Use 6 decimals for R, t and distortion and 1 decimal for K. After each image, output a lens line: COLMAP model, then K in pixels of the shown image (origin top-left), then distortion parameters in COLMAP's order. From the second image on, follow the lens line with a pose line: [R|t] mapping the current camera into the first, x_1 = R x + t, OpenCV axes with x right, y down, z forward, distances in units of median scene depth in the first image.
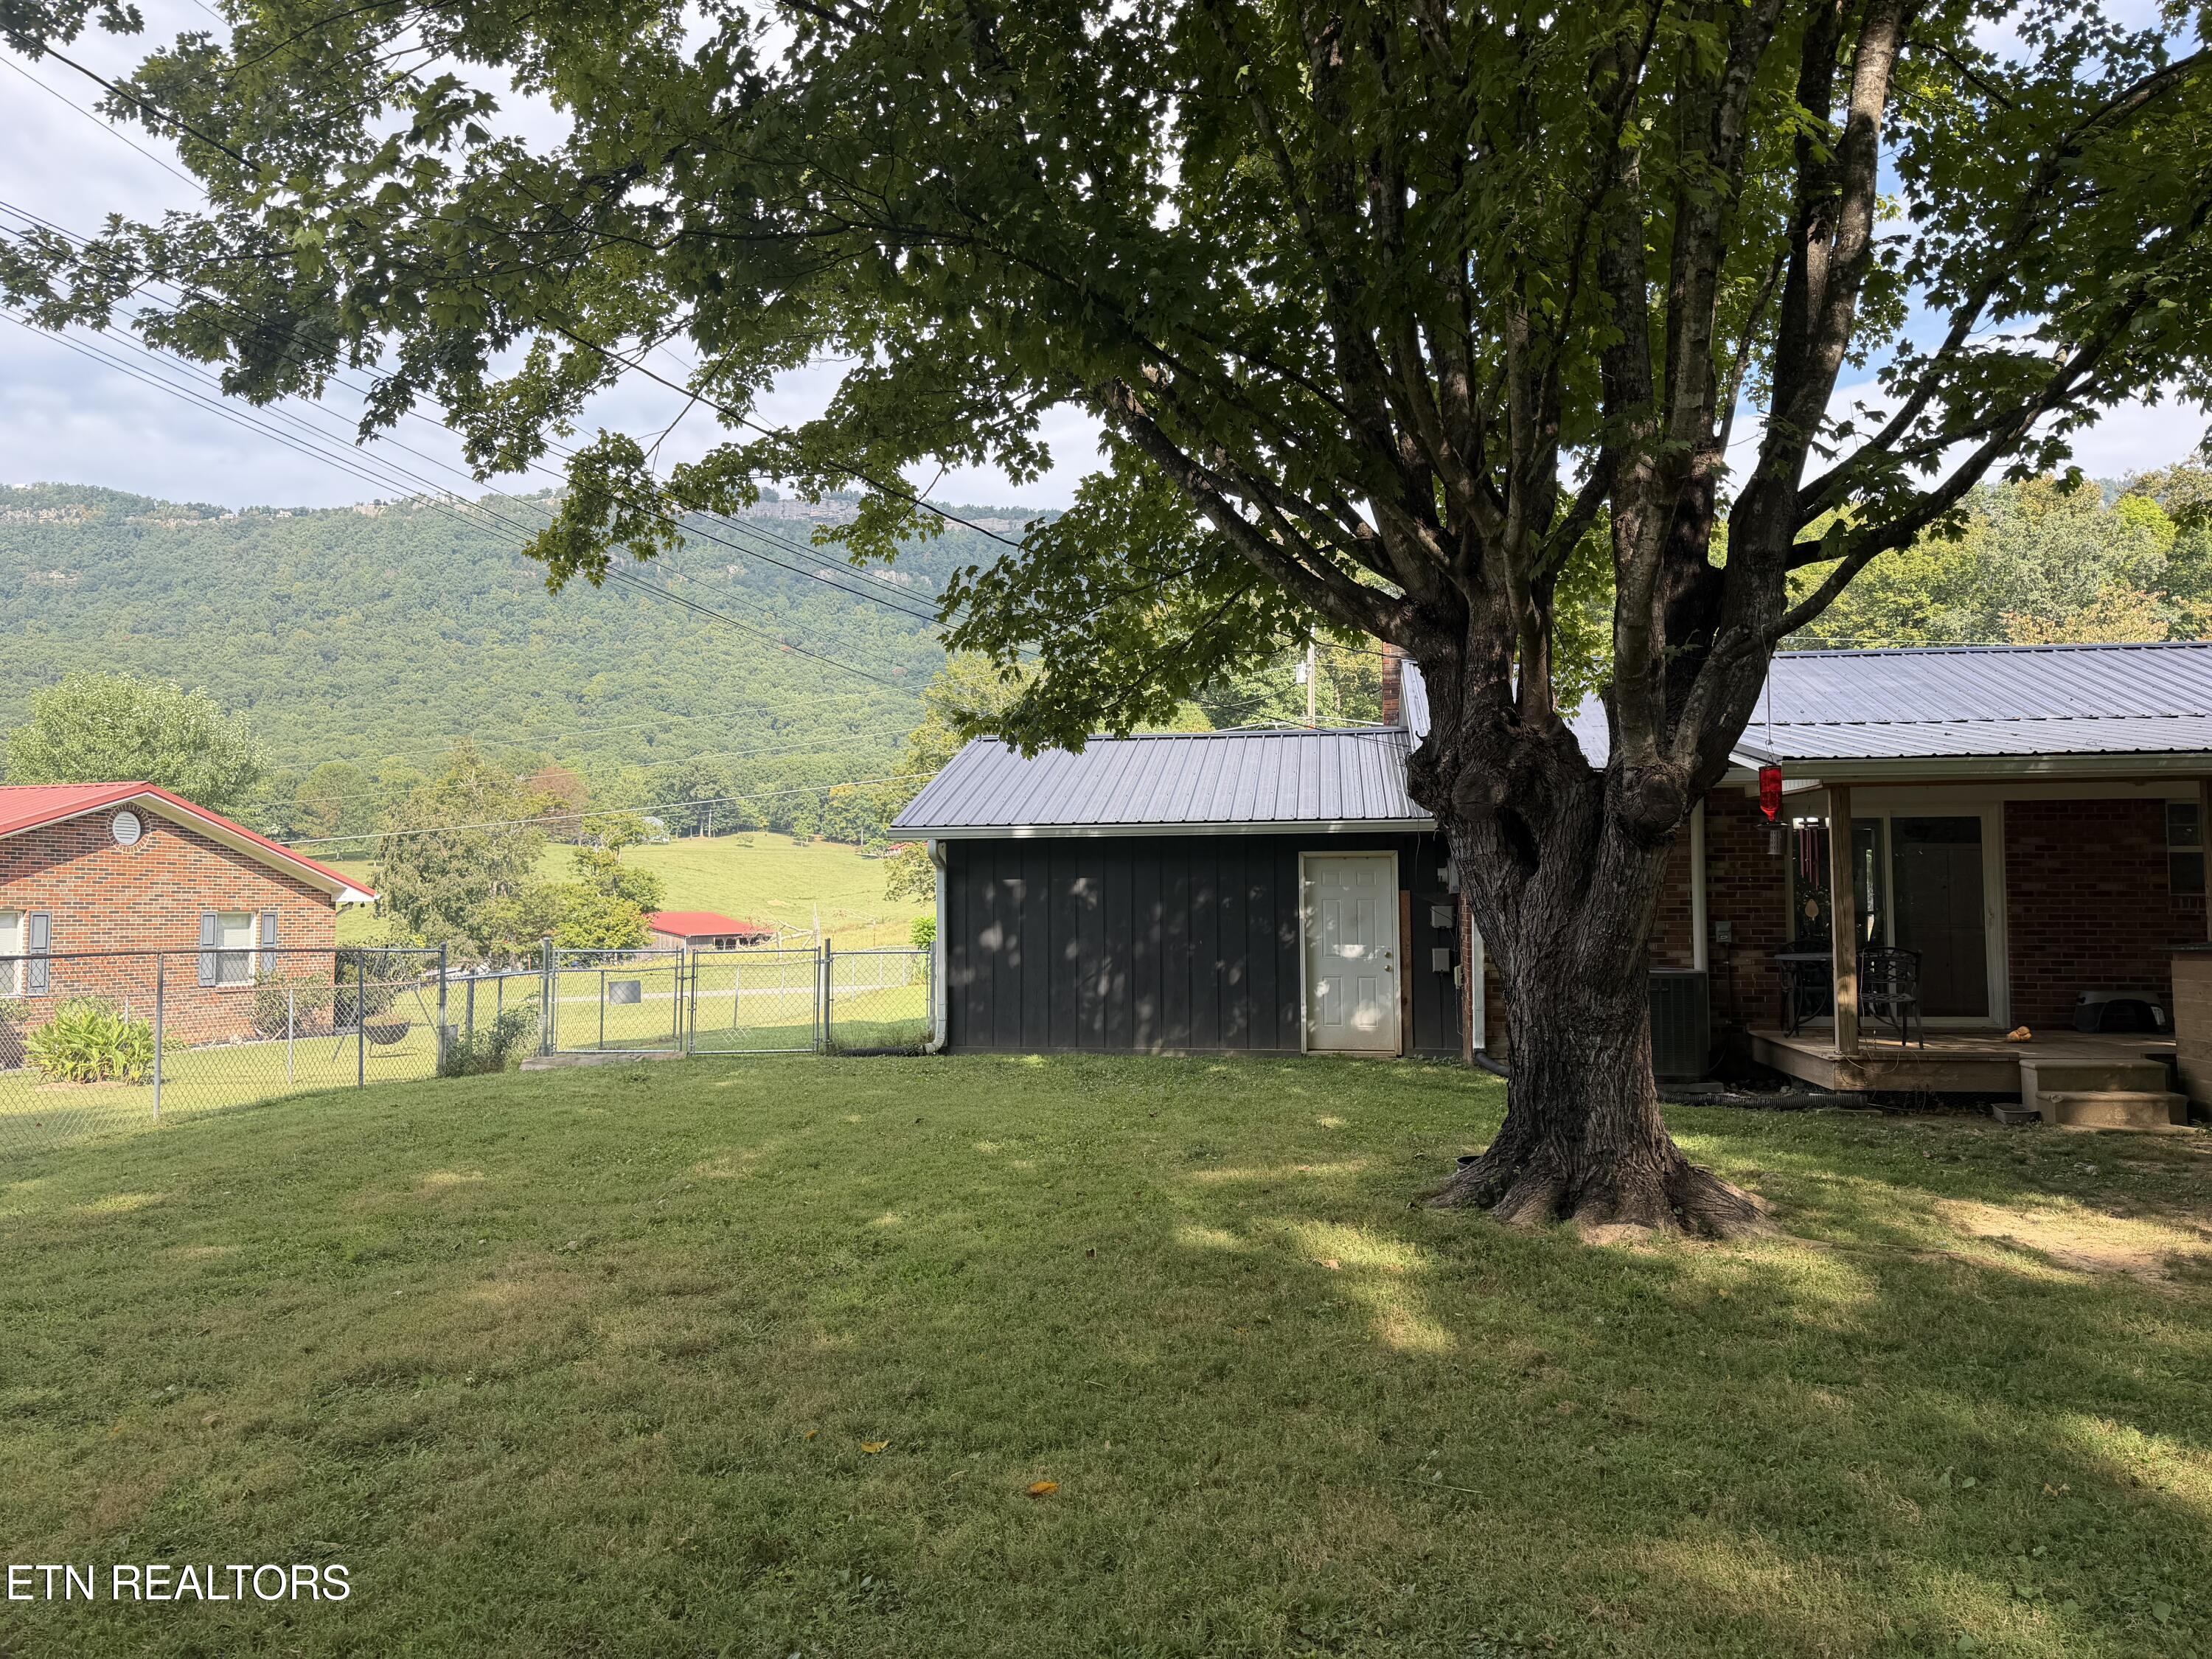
lens RADIAL K [[1557.3, 0, 1098.6], [0, 1557.3, 826.6], [0, 0, 1]] dist [0.104792, -0.146477]
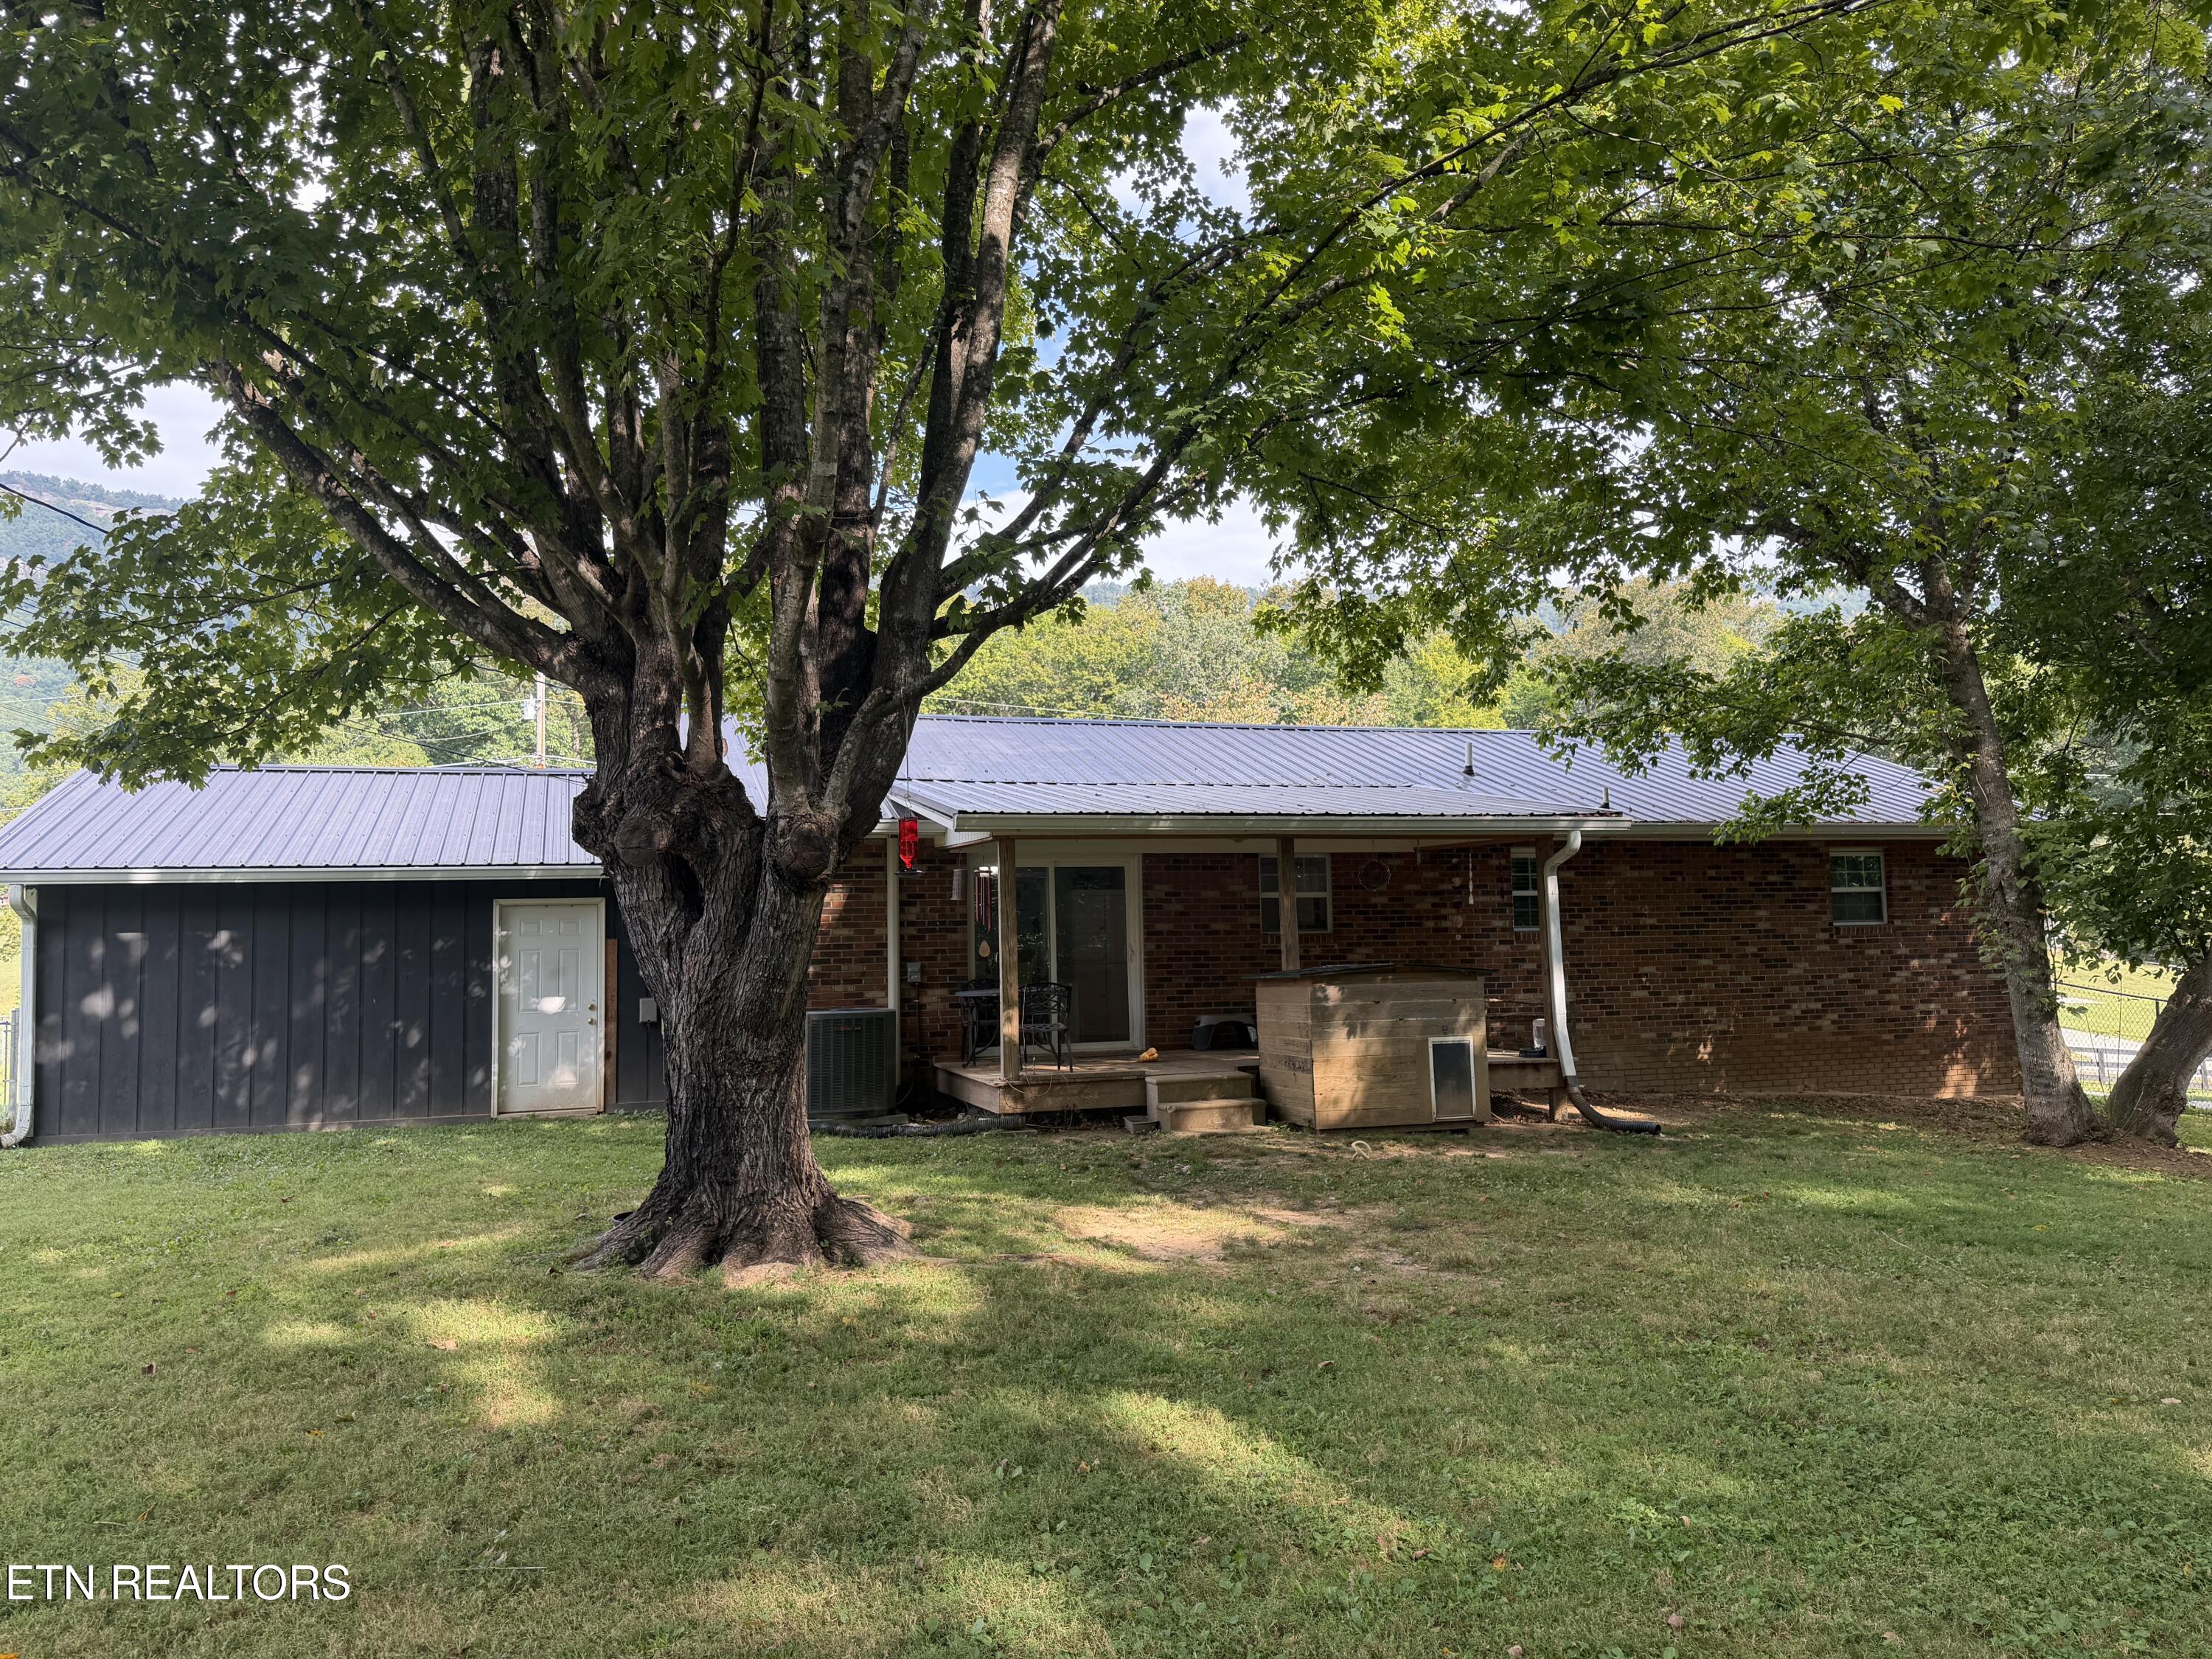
lens RADIAL K [[1557.3, 0, 1098.6], [0, 1557.3, 826.6], [0, 0, 1]] dist [0.104792, -0.146477]
pose [[0.890368, 0.019652, 0.454816, 0.041371], [-0.005859, 0.999480, -0.031717, 0.000974], [-0.455203, 0.025575, 0.890020, -0.005249]]
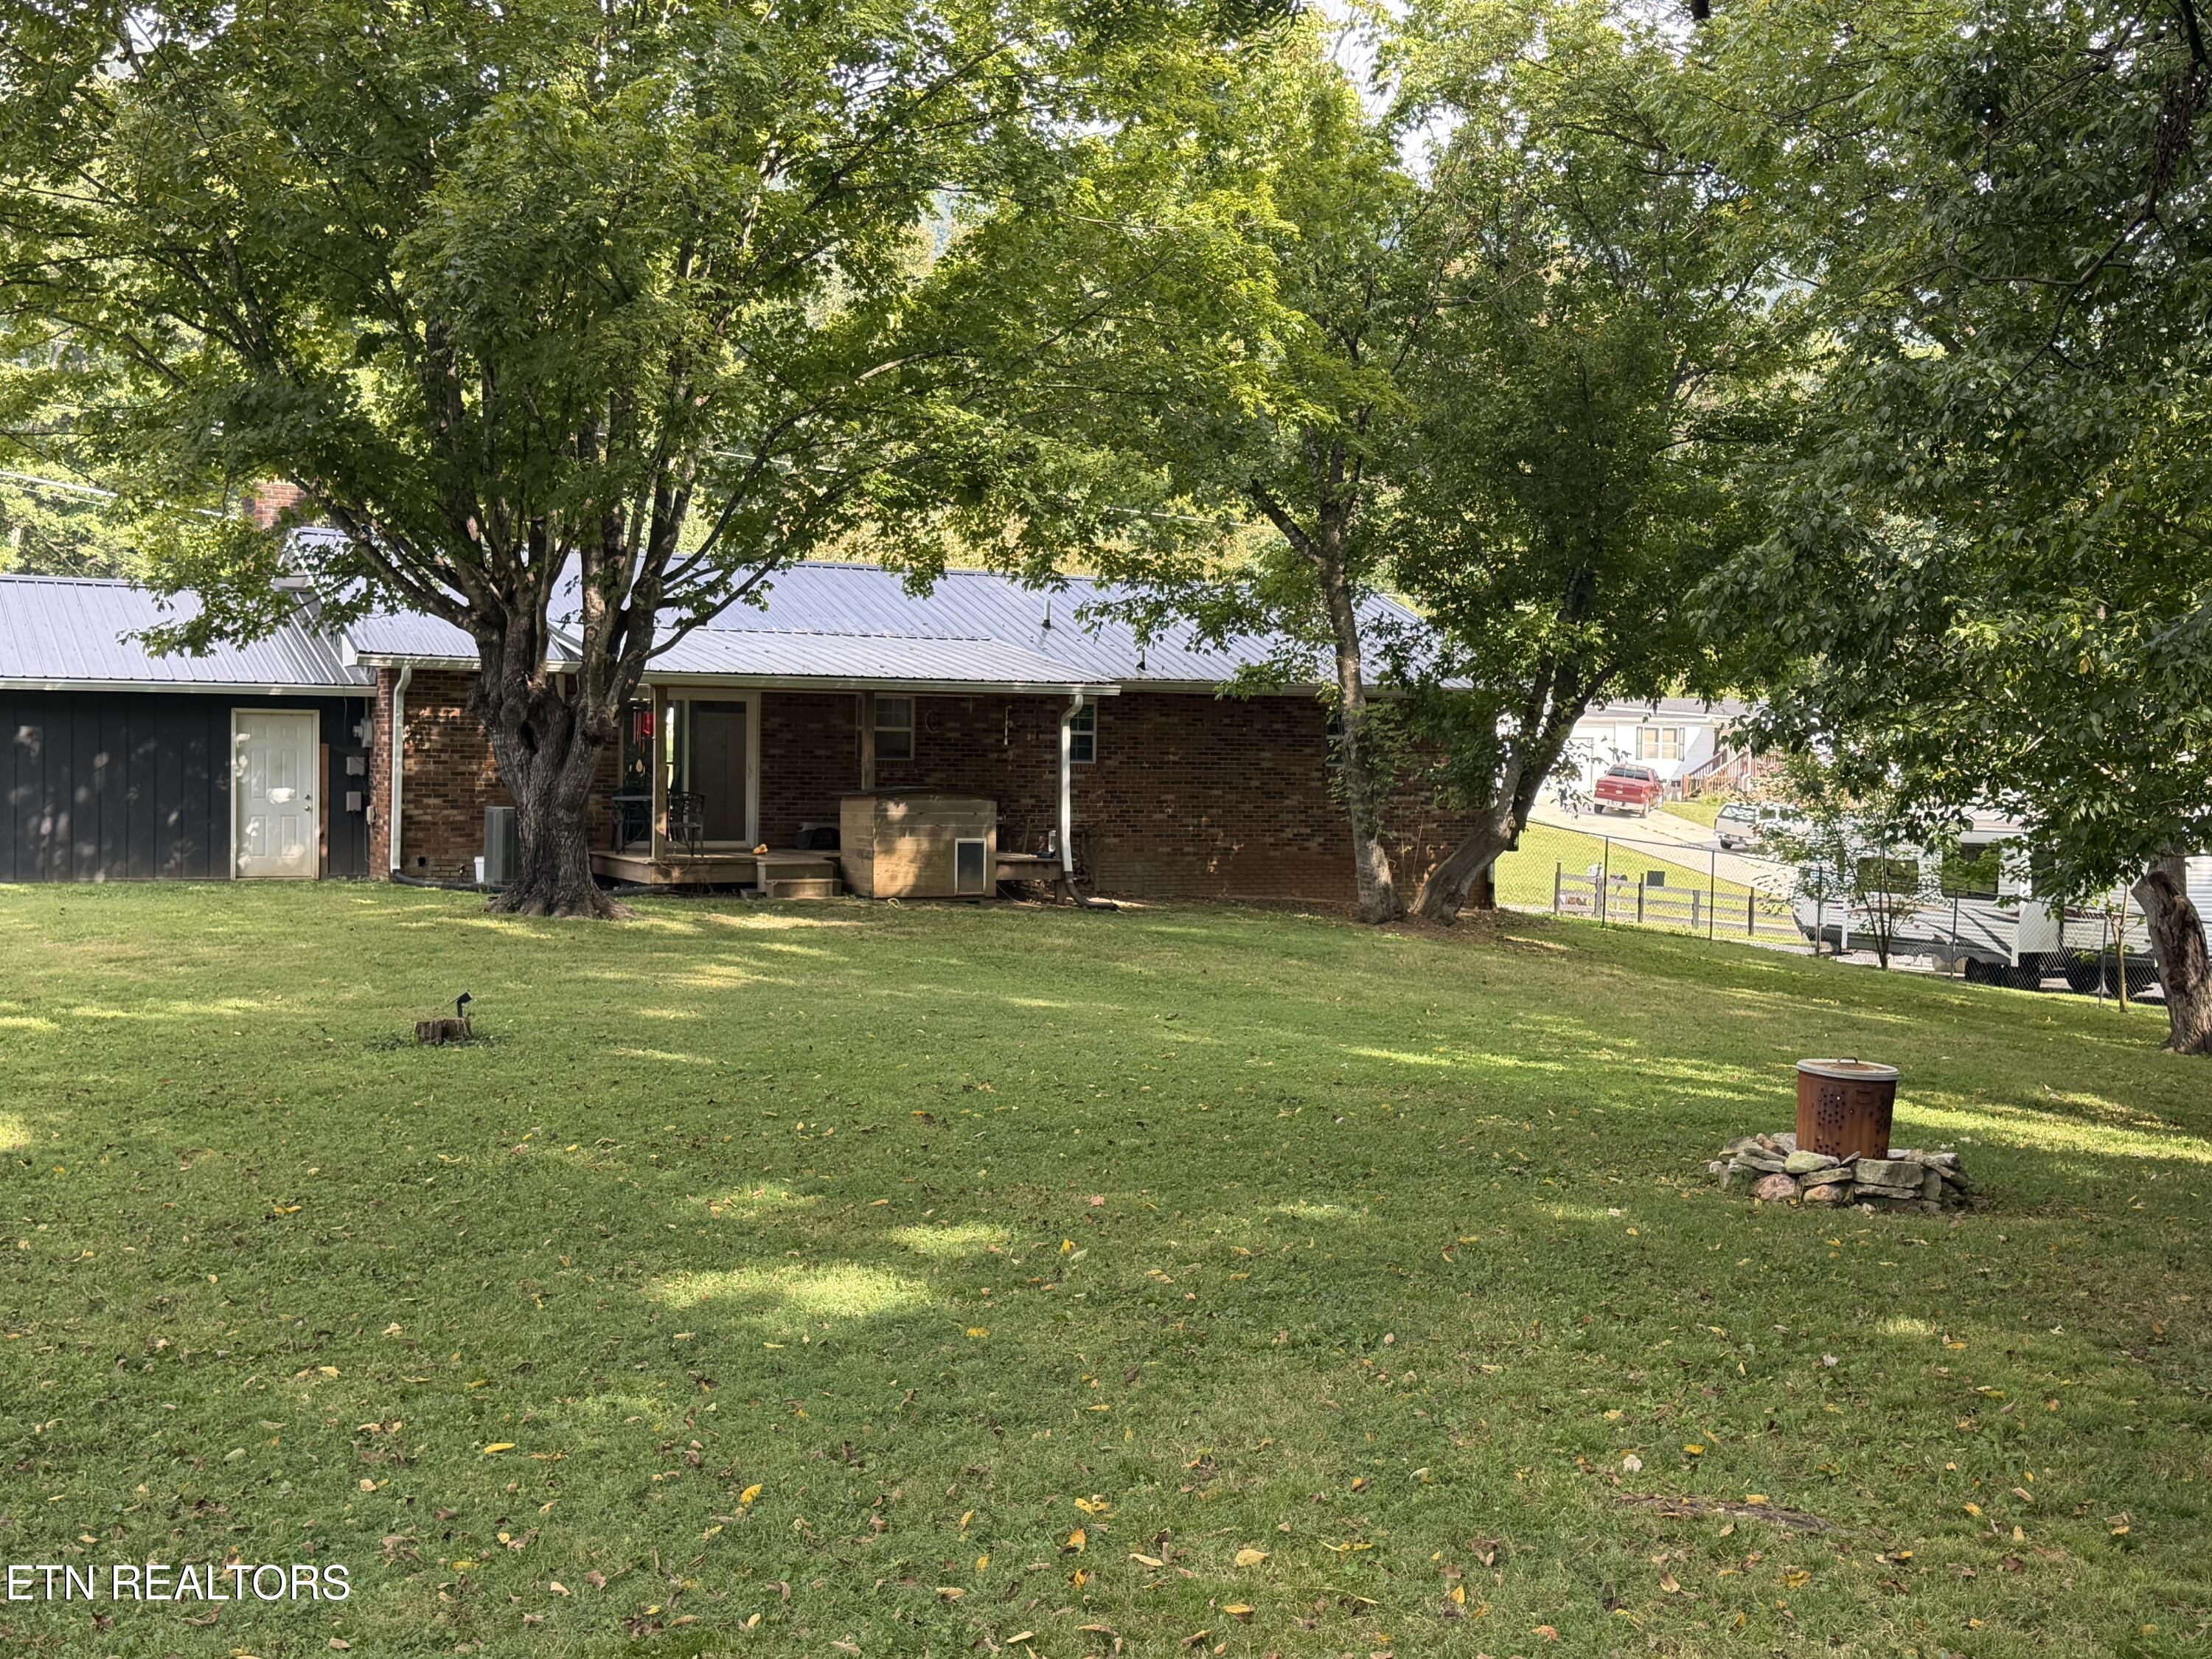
lens RADIAL K [[2642.6, 0, 1105.2], [0, 2642.6, 829.6], [0, 0, 1]] dist [0.118405, 0.000435]
pose [[0.807671, -0.002638, 0.589628, -1.048293], [-0.050449, 0.996014, 0.073560, -0.147163], [-0.587472, -0.089159, 0.804318, -1.994225]]
